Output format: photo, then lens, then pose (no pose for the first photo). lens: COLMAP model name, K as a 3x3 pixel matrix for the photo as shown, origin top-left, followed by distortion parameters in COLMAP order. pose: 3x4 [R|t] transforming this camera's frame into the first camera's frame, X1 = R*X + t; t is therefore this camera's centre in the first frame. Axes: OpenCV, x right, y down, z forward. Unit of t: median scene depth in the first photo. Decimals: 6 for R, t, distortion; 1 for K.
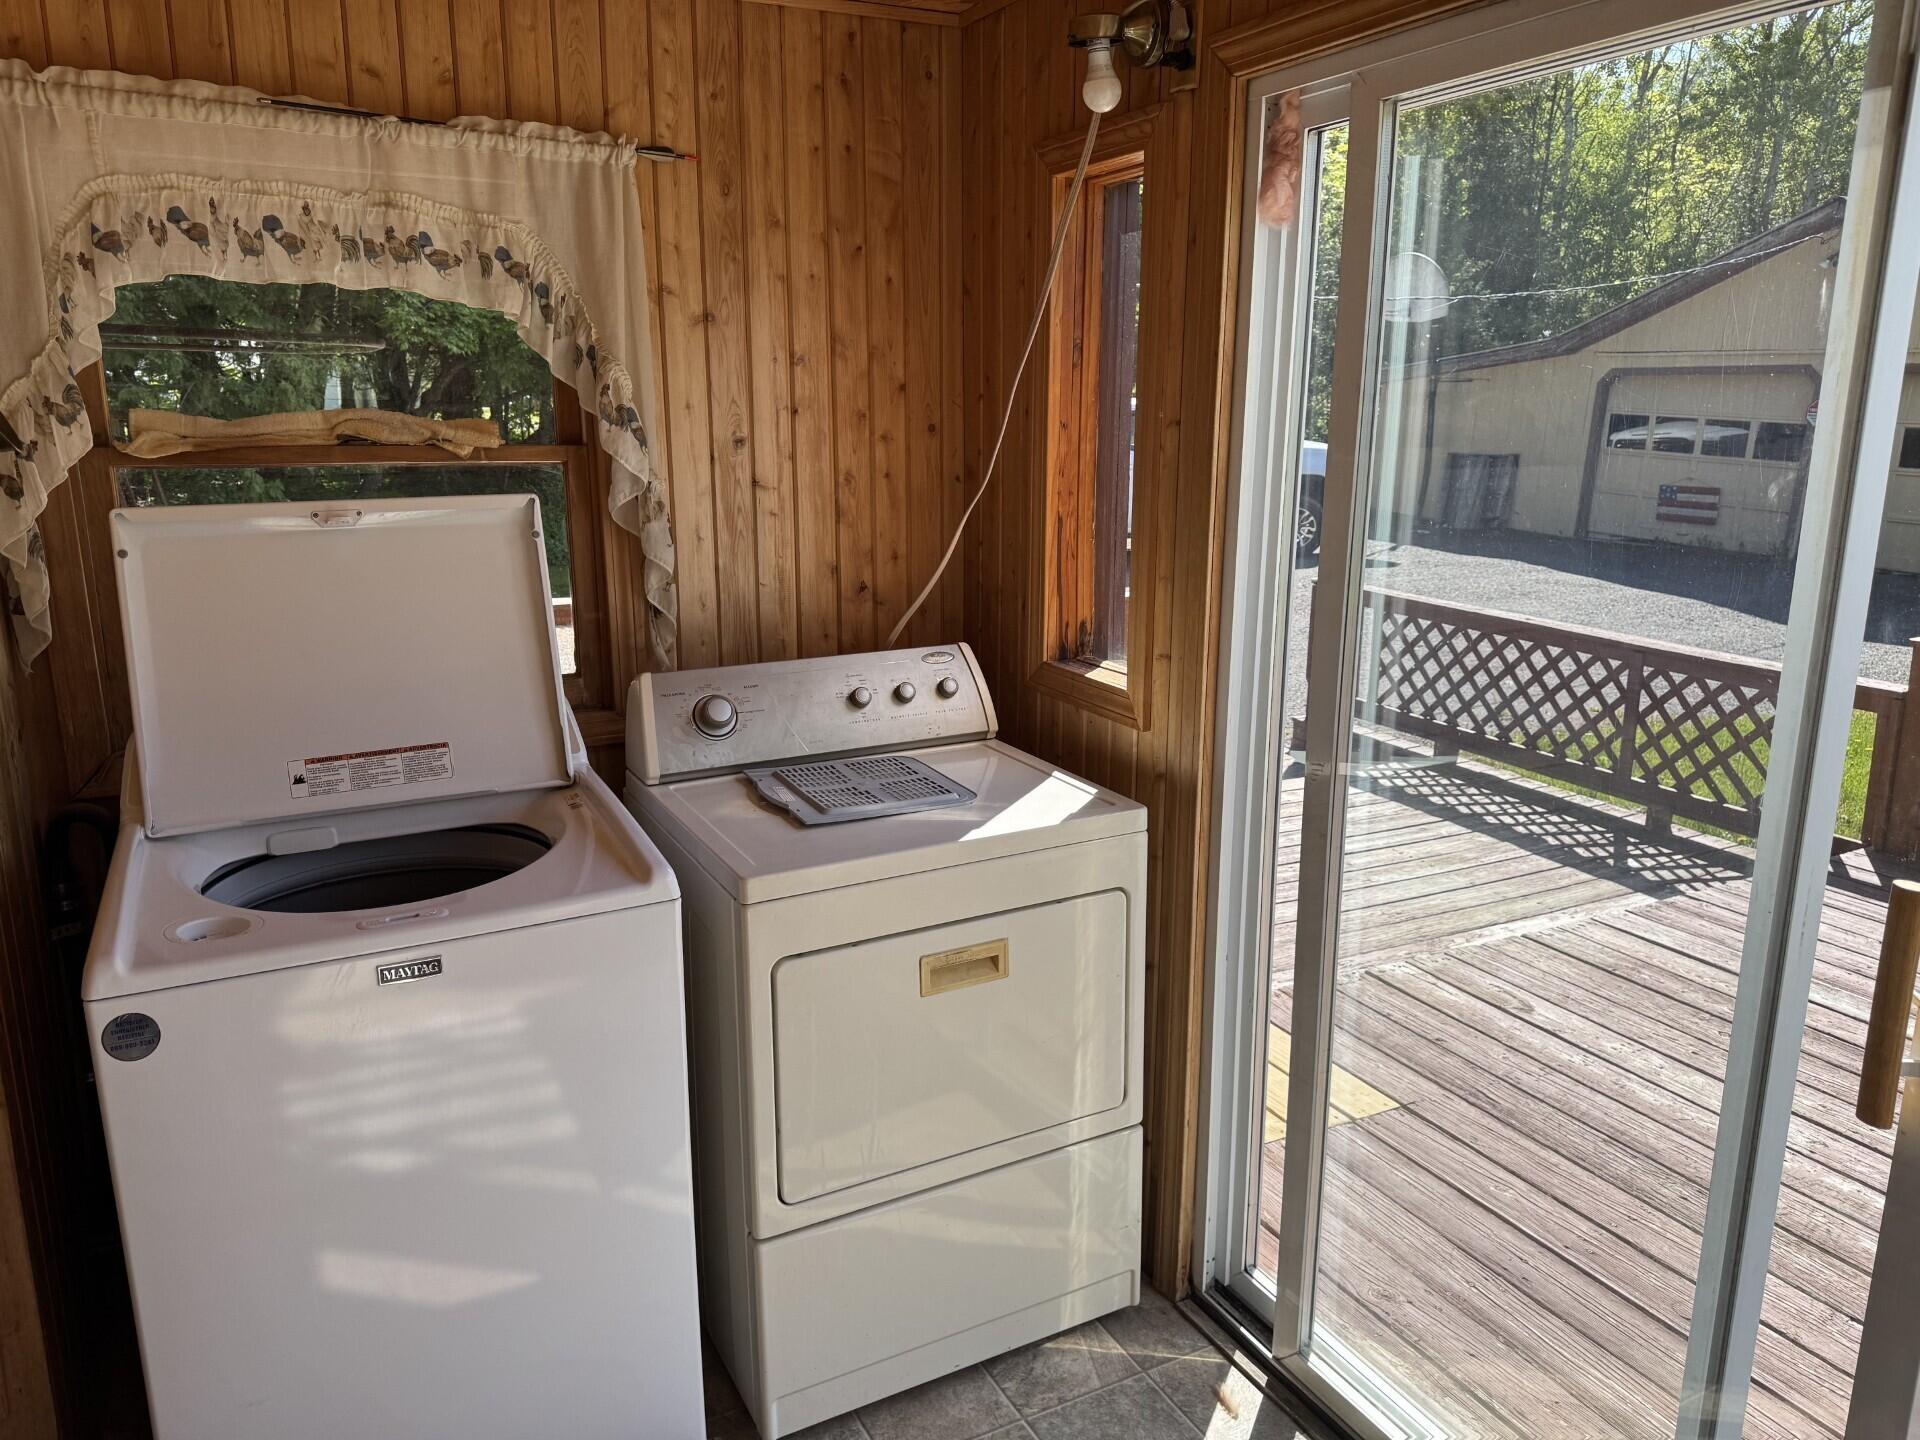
lens RADIAL K [[1331.9, 0, 960.0], [0, 1331.9, 720.0], [0, 0, 1]] dist [0.000939, 0.000889]
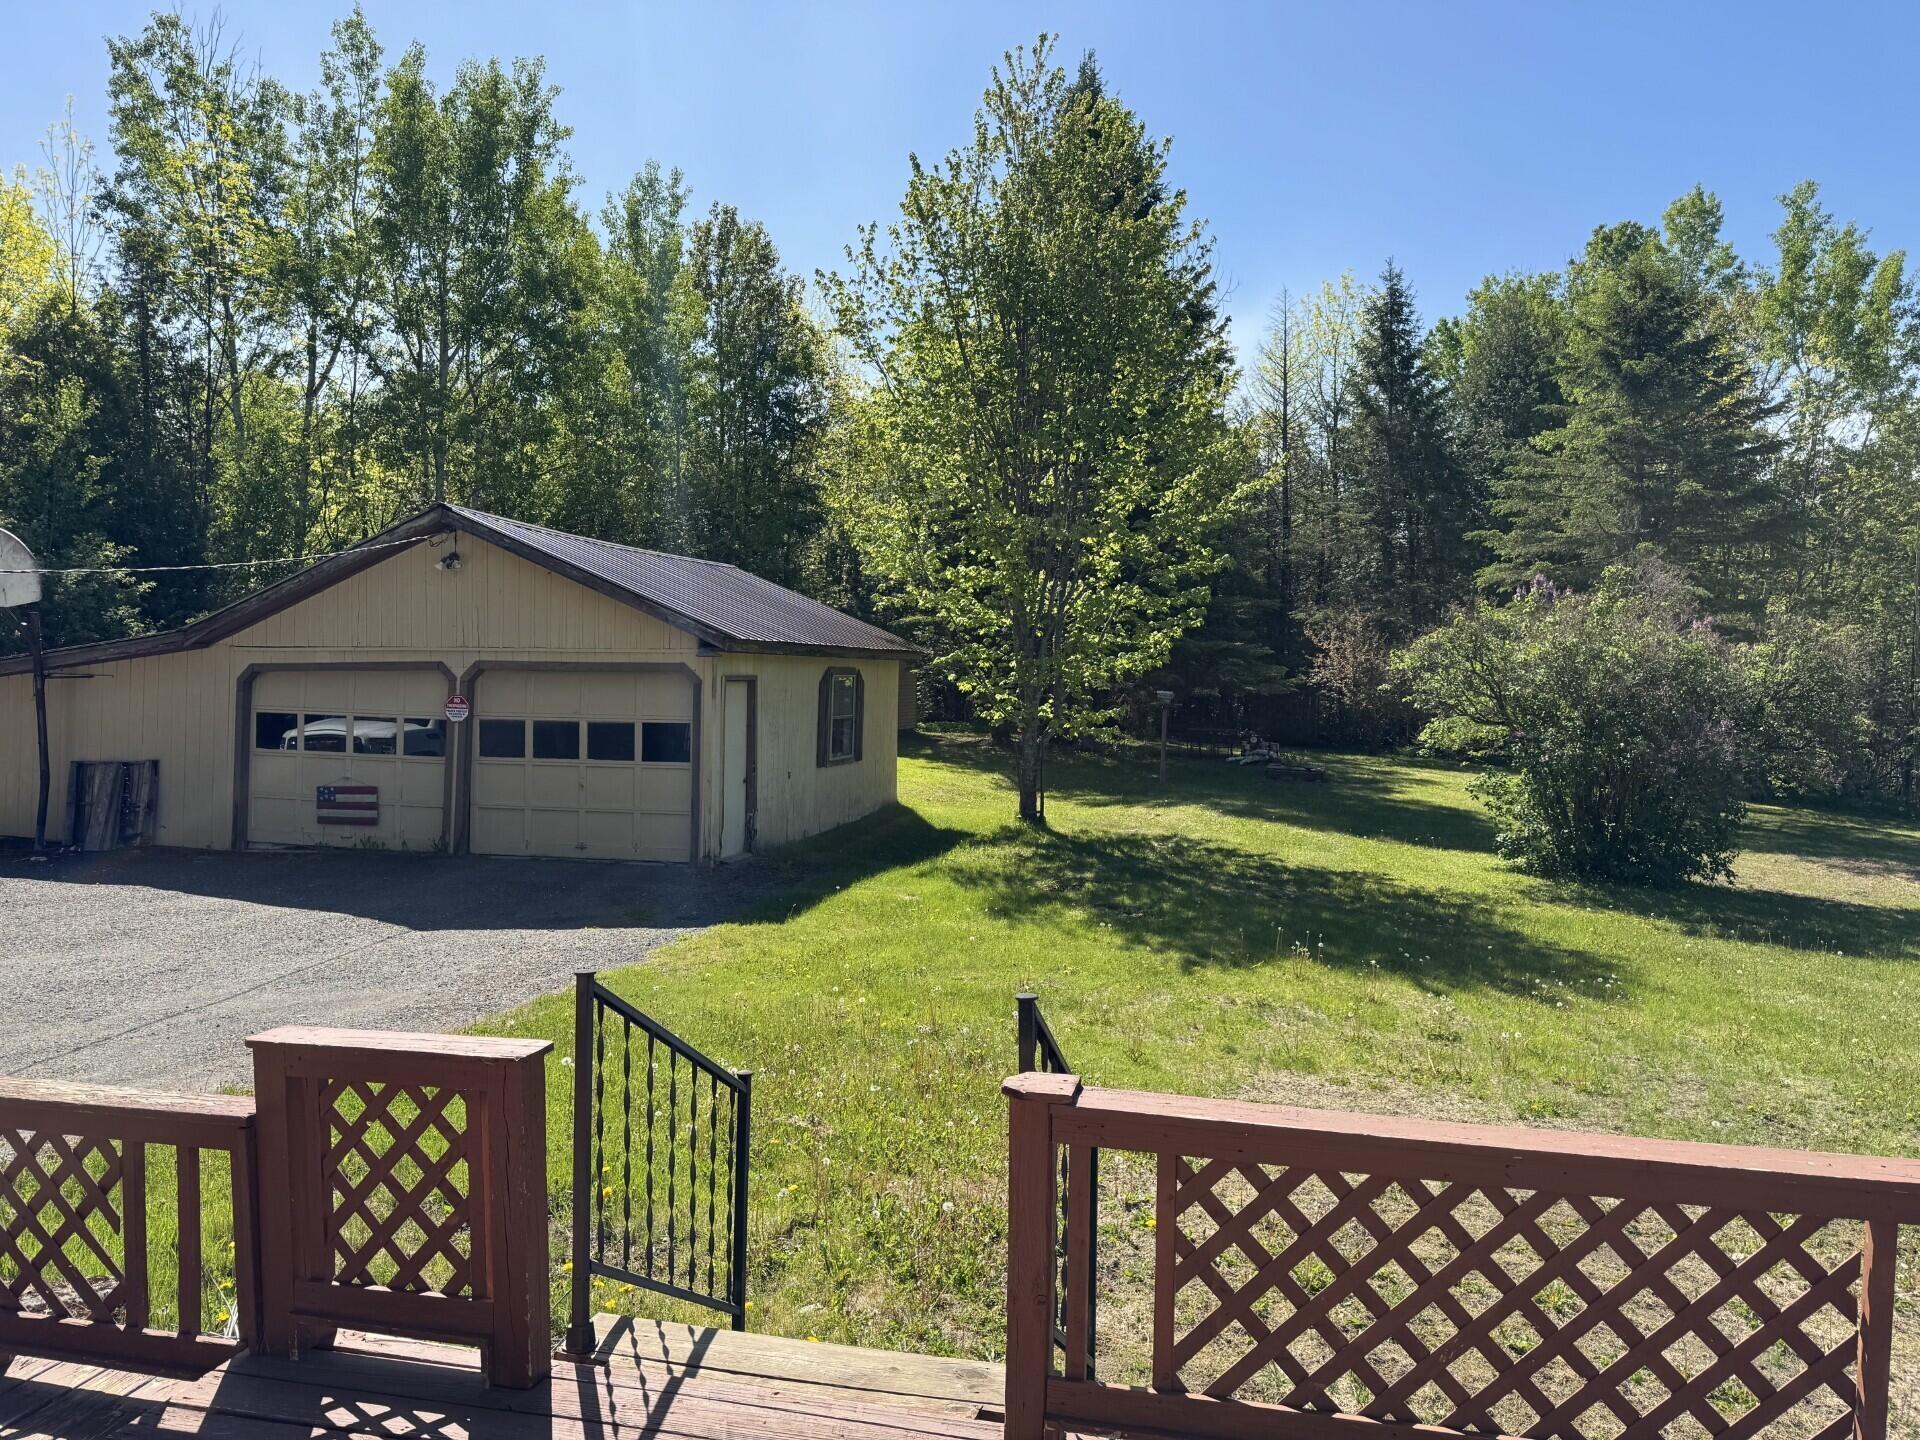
lens RADIAL K [[1292.6, 0, 960.0], [0, 1292.6, 720.0], [0, 0, 1]] dist [-0.051476, -0.000808]
pose [[0.665033, -0.023703, 0.746437, 0.163326], [0.183057, 0.974179, -0.132158, -0.022962], [-0.724031, 0.224530, 0.652201, 0.092030]]
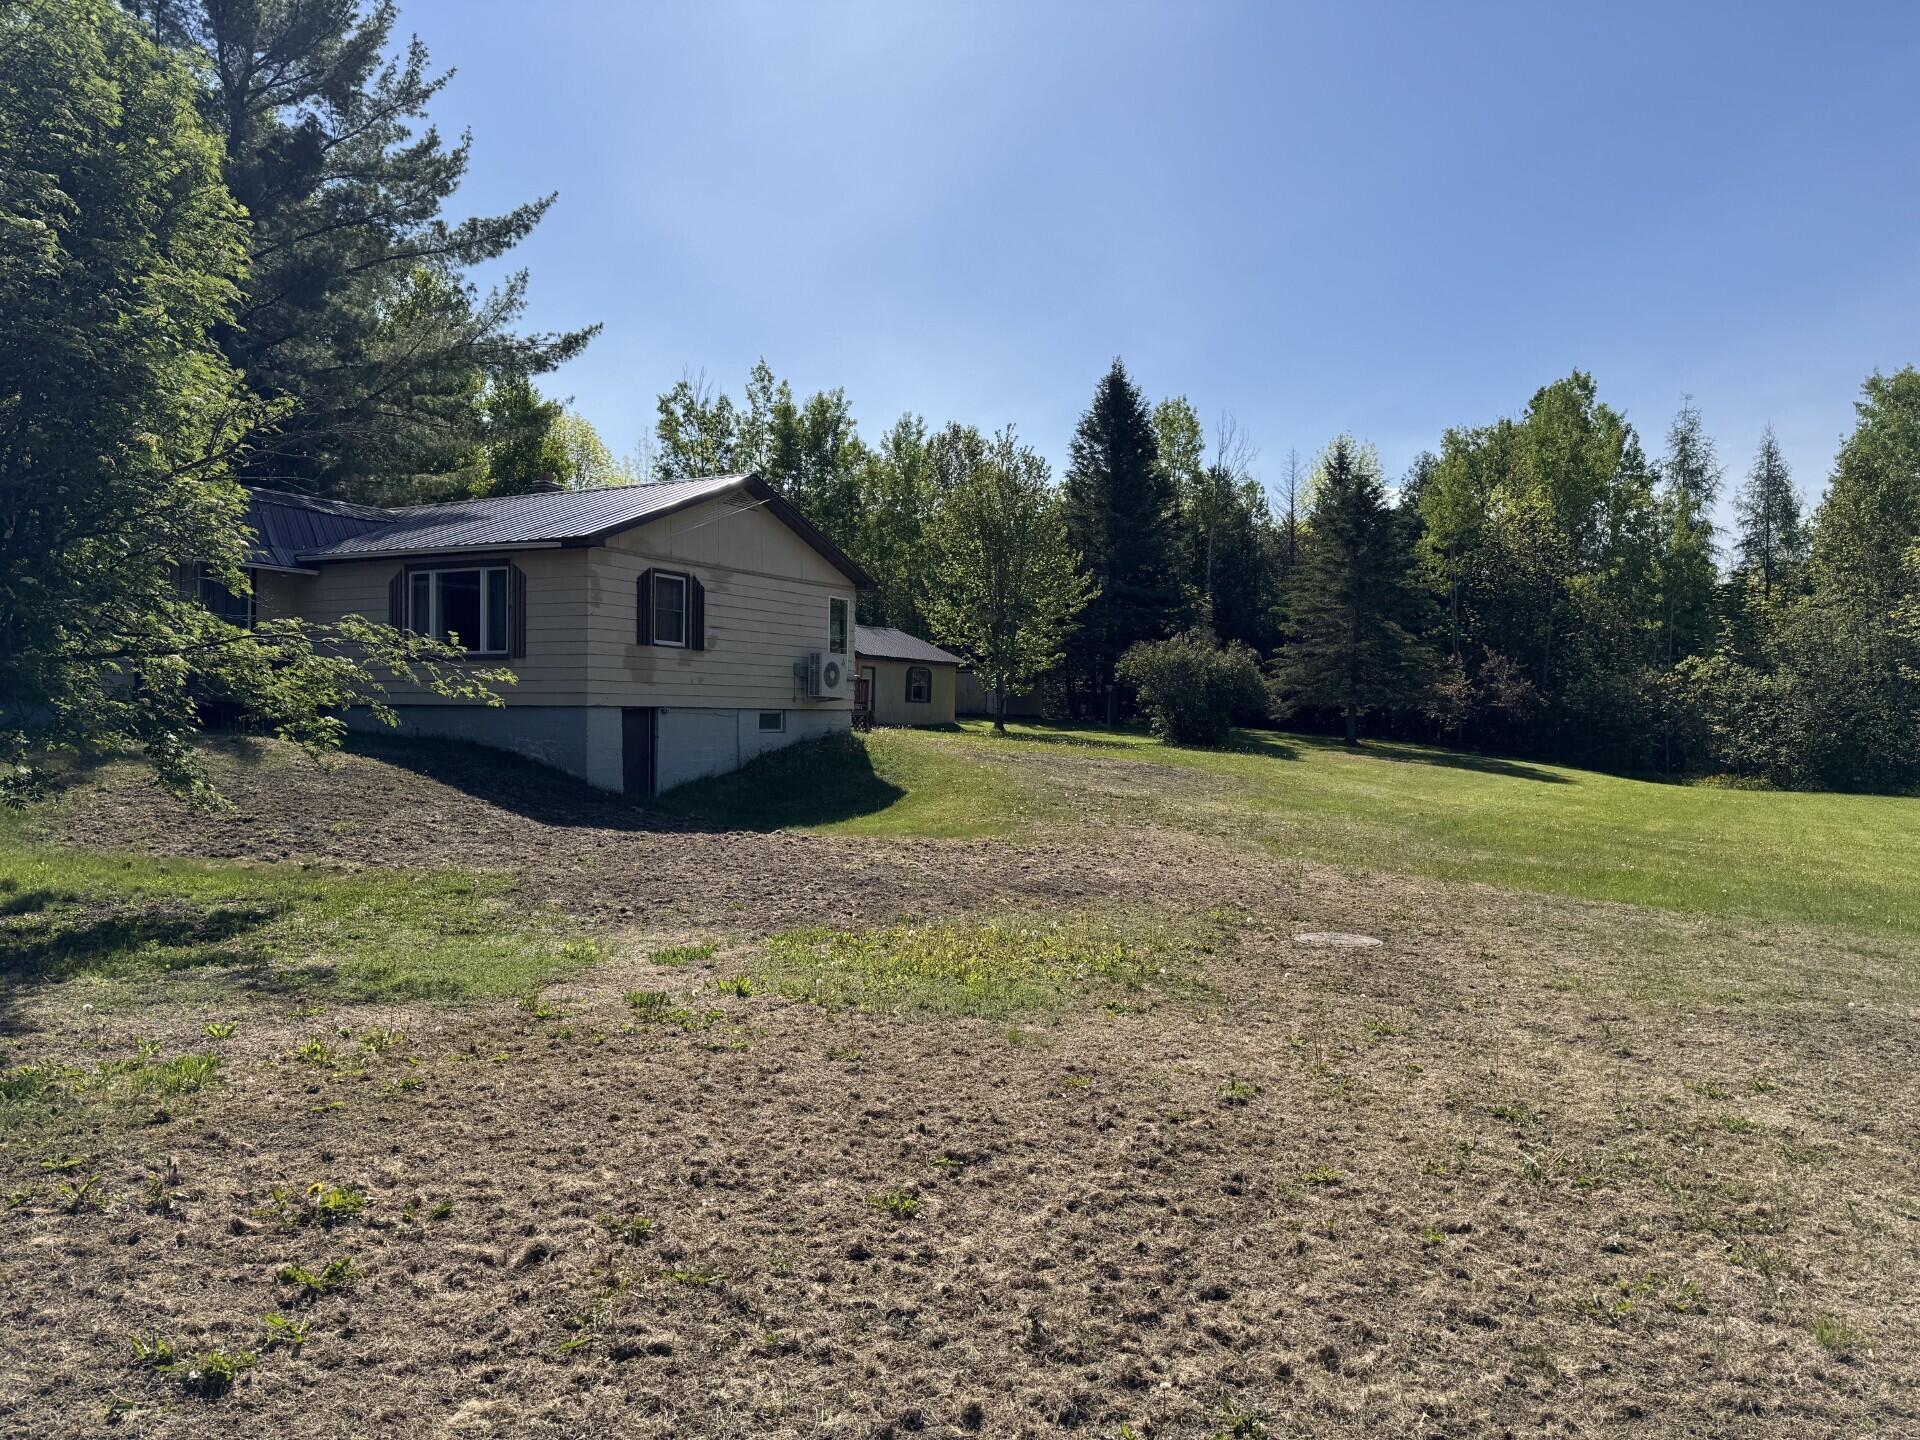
lens RADIAL K [[1360.8, 0, 960.0], [0, 1360.8, 720.0], [0, 0, 1]] dist [0.170852, -0.257875]
pose [[0.850632, 0.020892, 0.525346, -0.679088], [0.106919, 0.971457, -0.211754, 0.571858], [-0.514775, 0.236294, 0.824119, -1.769447]]
